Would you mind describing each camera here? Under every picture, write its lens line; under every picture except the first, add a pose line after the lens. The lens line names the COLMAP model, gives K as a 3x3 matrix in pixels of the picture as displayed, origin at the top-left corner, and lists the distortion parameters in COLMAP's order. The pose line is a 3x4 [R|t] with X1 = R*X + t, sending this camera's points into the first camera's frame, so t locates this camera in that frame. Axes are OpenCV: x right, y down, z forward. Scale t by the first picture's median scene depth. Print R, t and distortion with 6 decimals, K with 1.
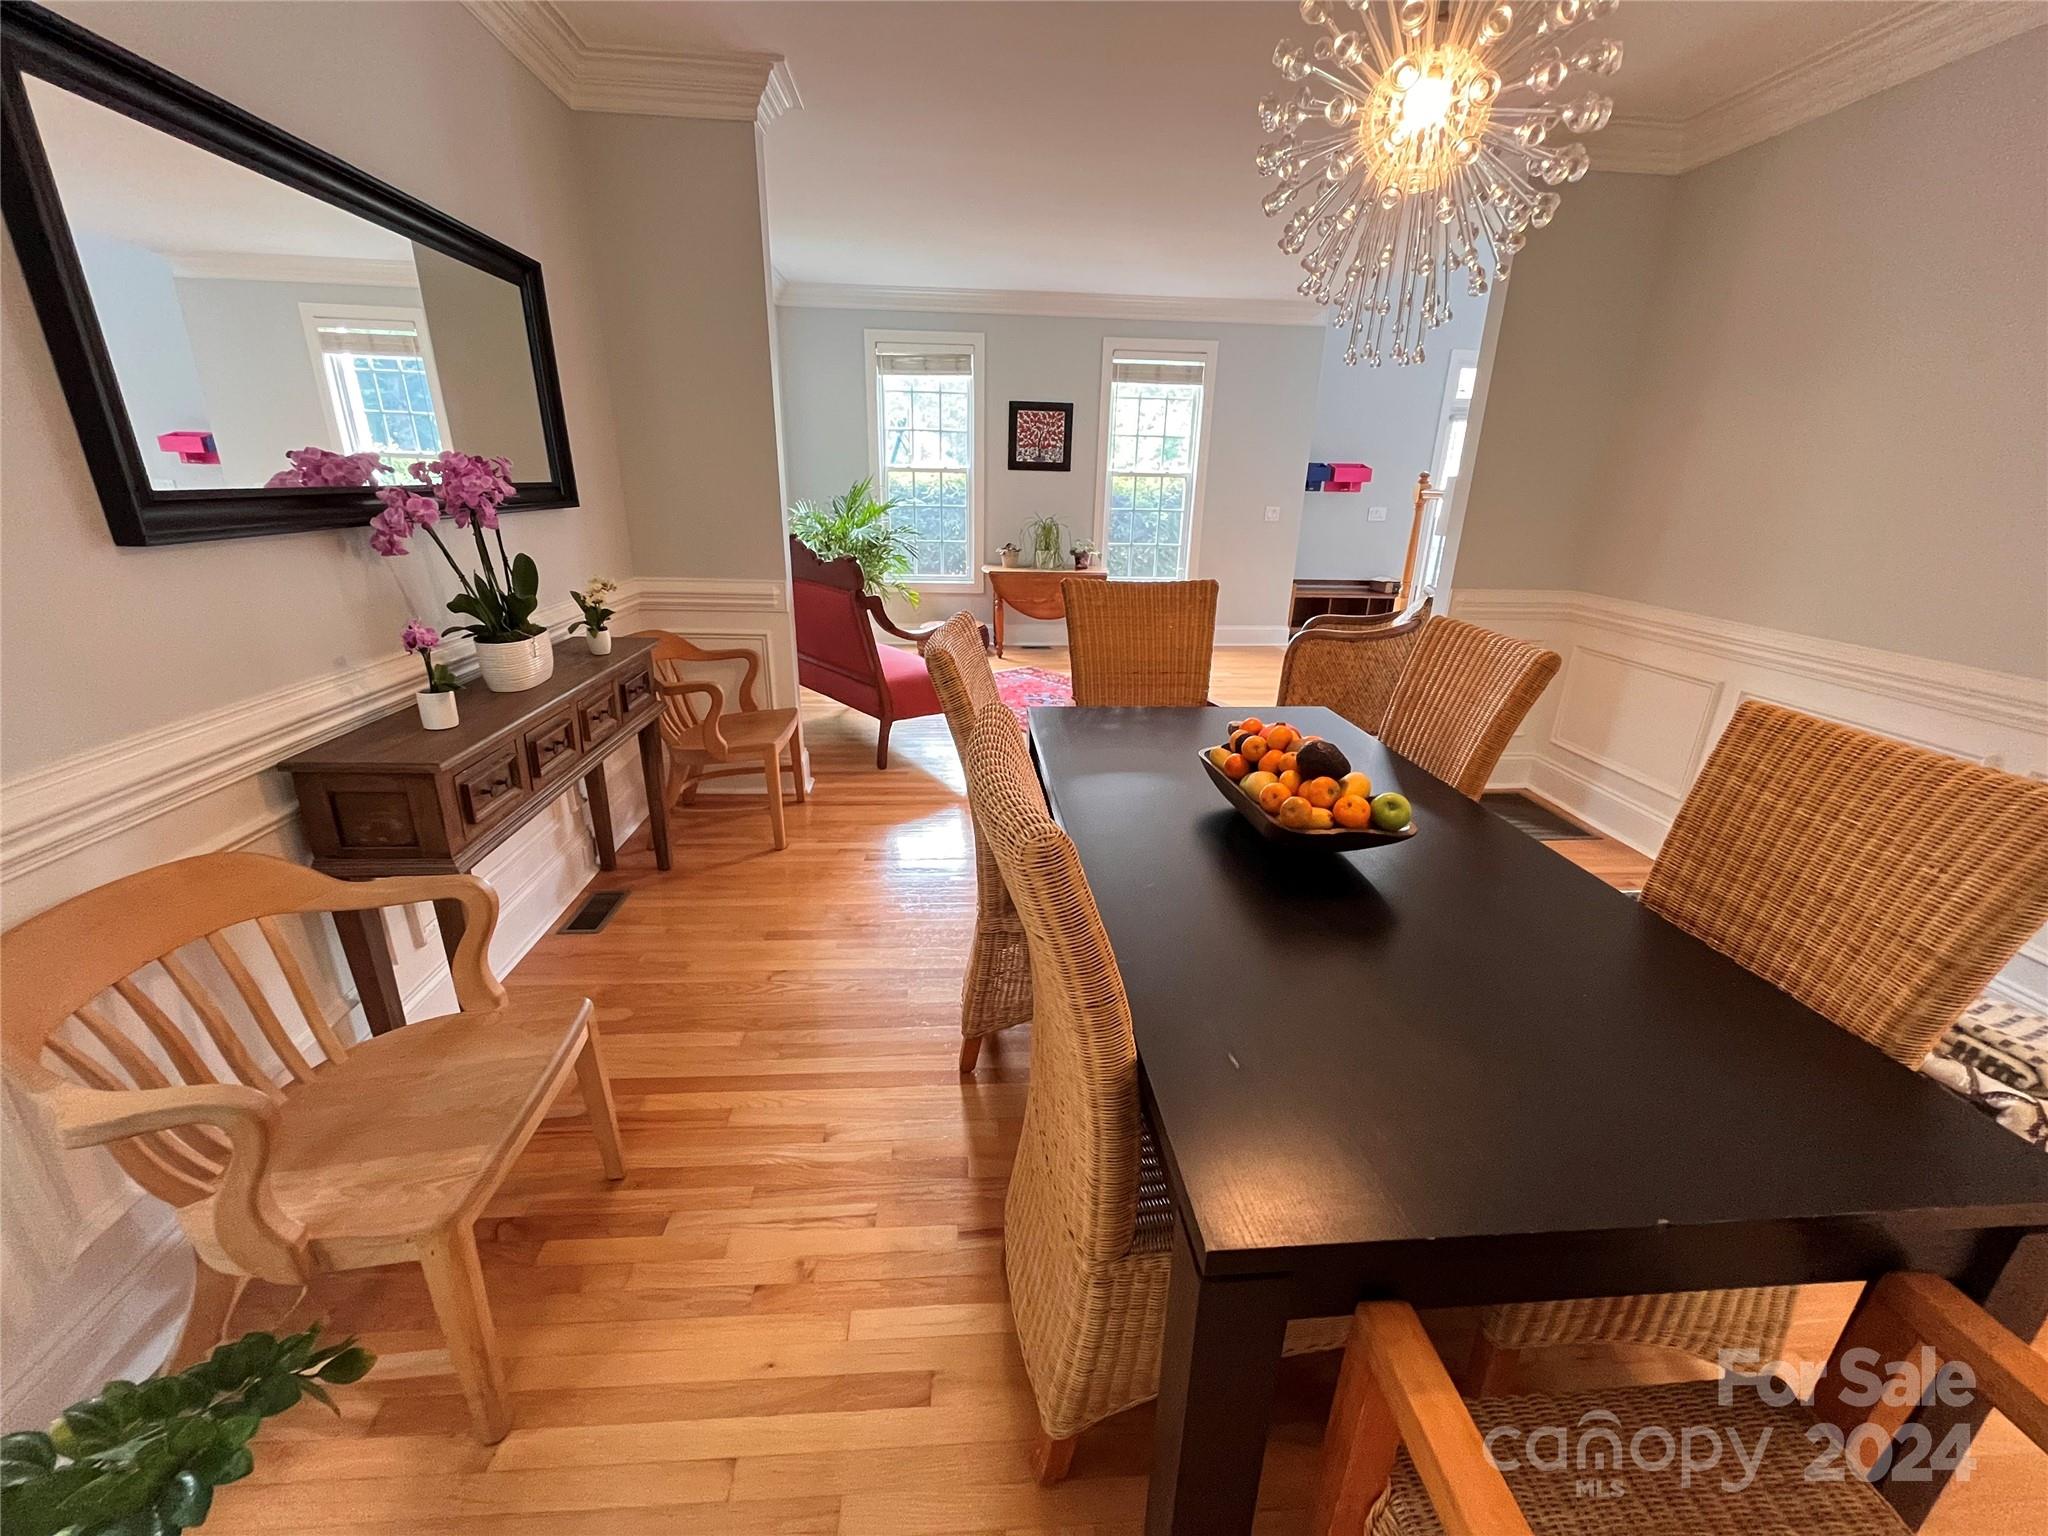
lens RADIAL K [[828.6, 0, 1024.0], [0, 828.6, 768.0], [0, 0, 1]] dist [-0.000505, -0.000163]
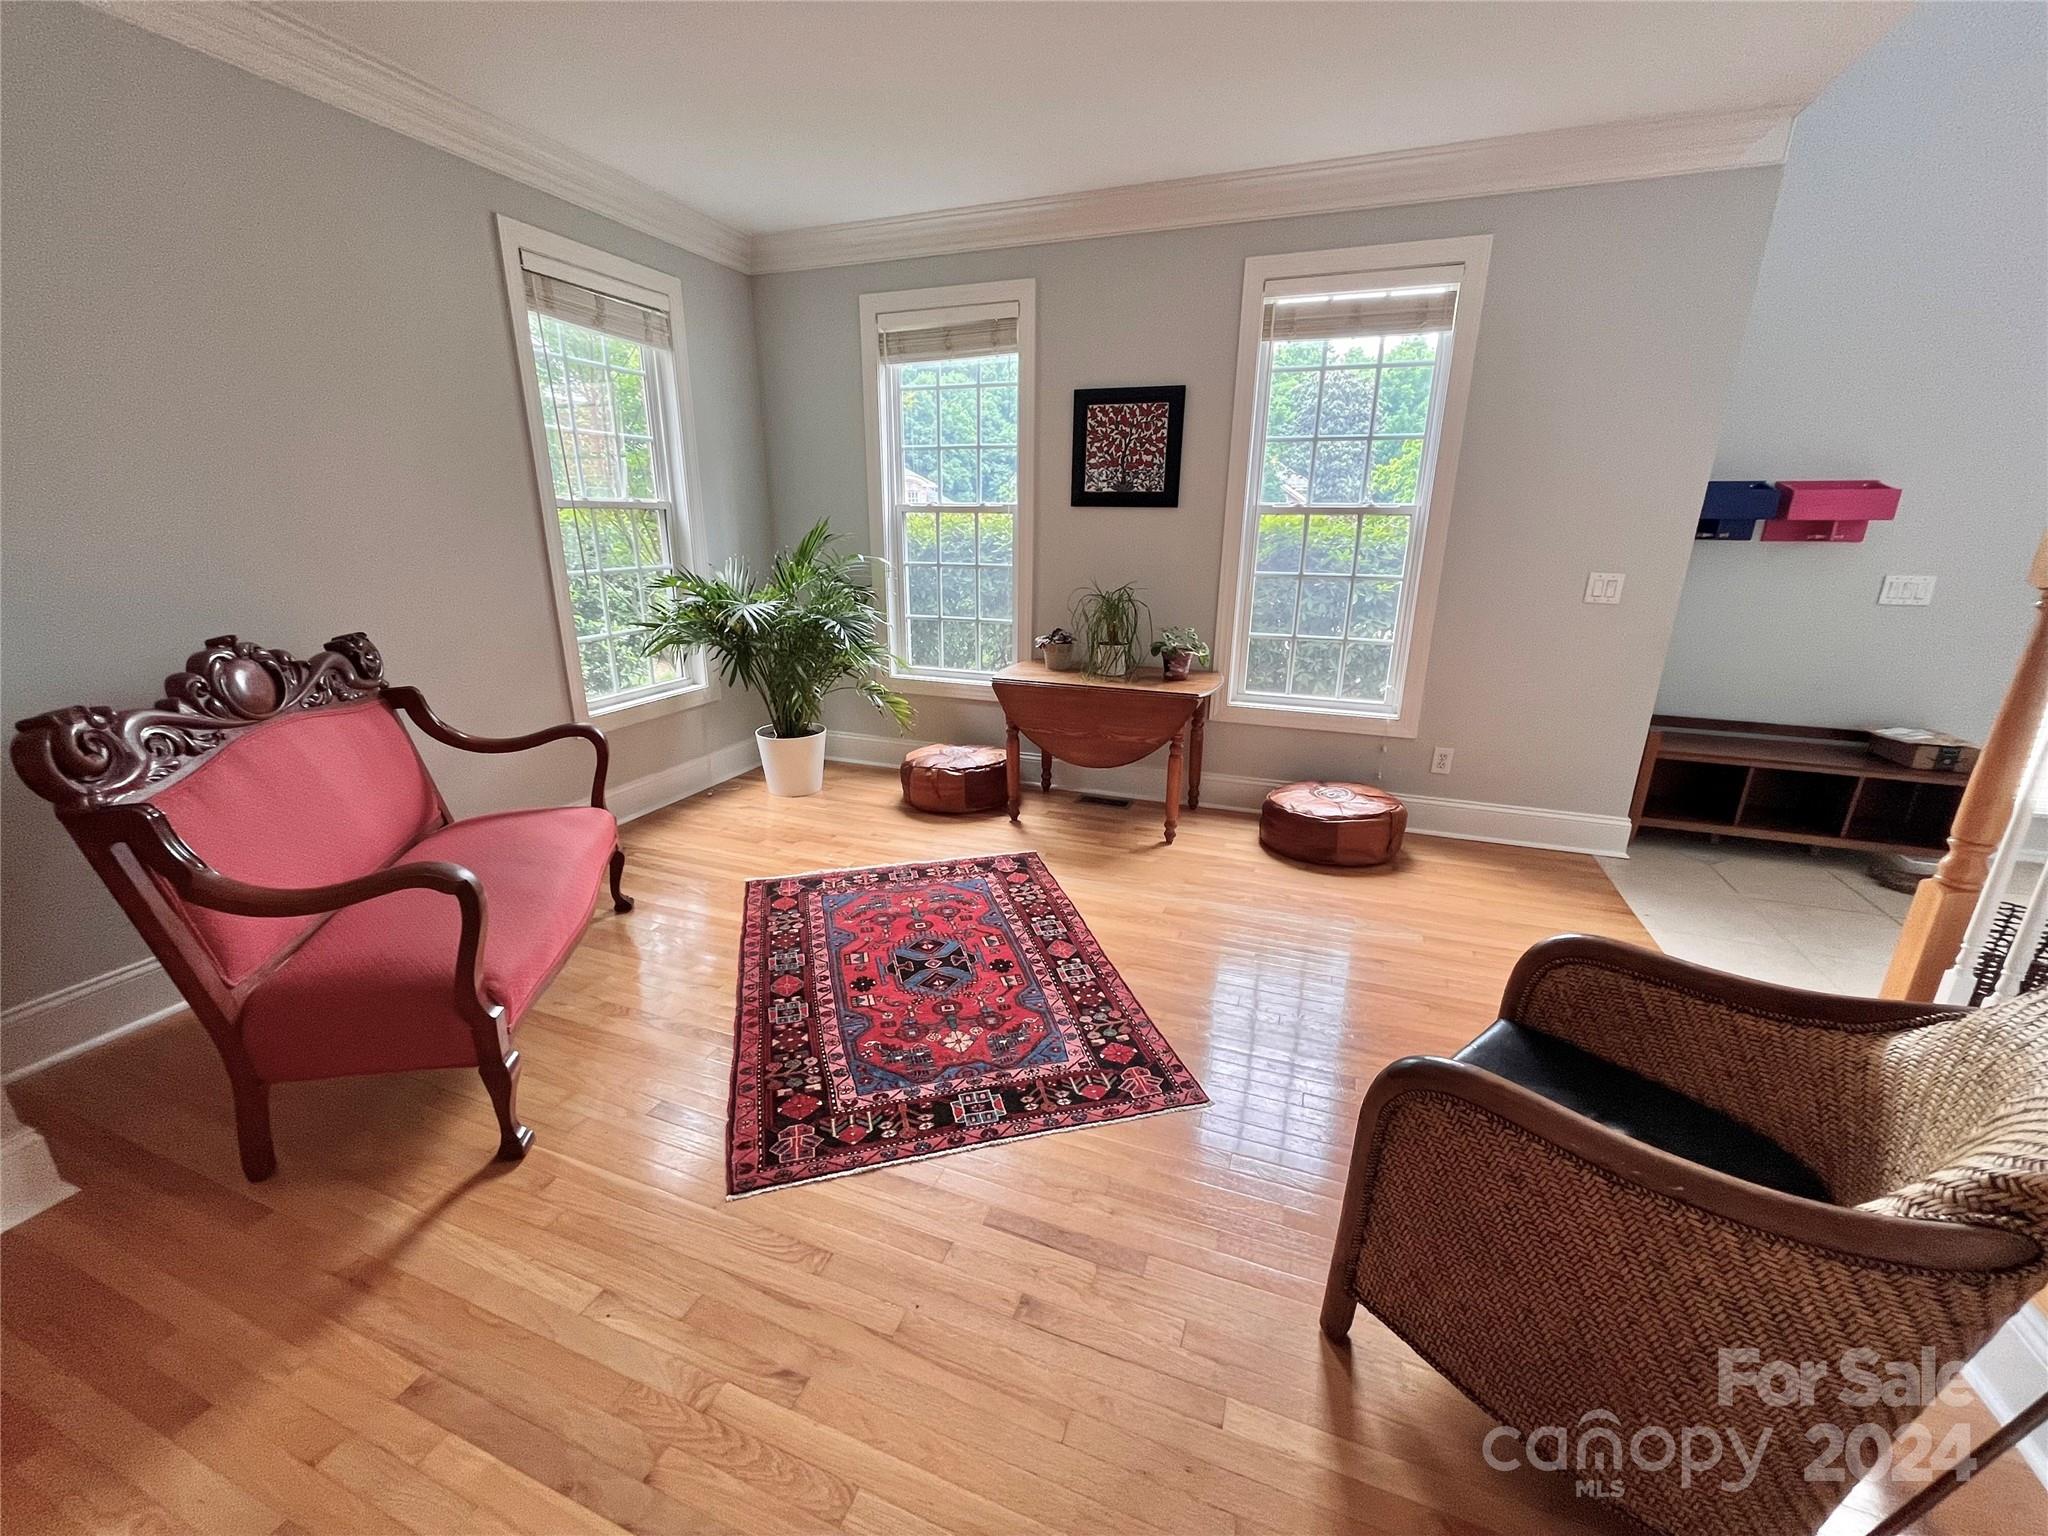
lens RADIAL K [[815.5, 0, 1024.0], [0, 815.5, 768.0], [0, 0, 1]] dist [-0.000251, -0.000331]
pose [[0.904047, 0.114281, -0.411873, 0.214218], [-0.132933, 0.990982, -0.016819, -0.161153], [0.406237, 0.069957, 0.911086, 0.471756]]
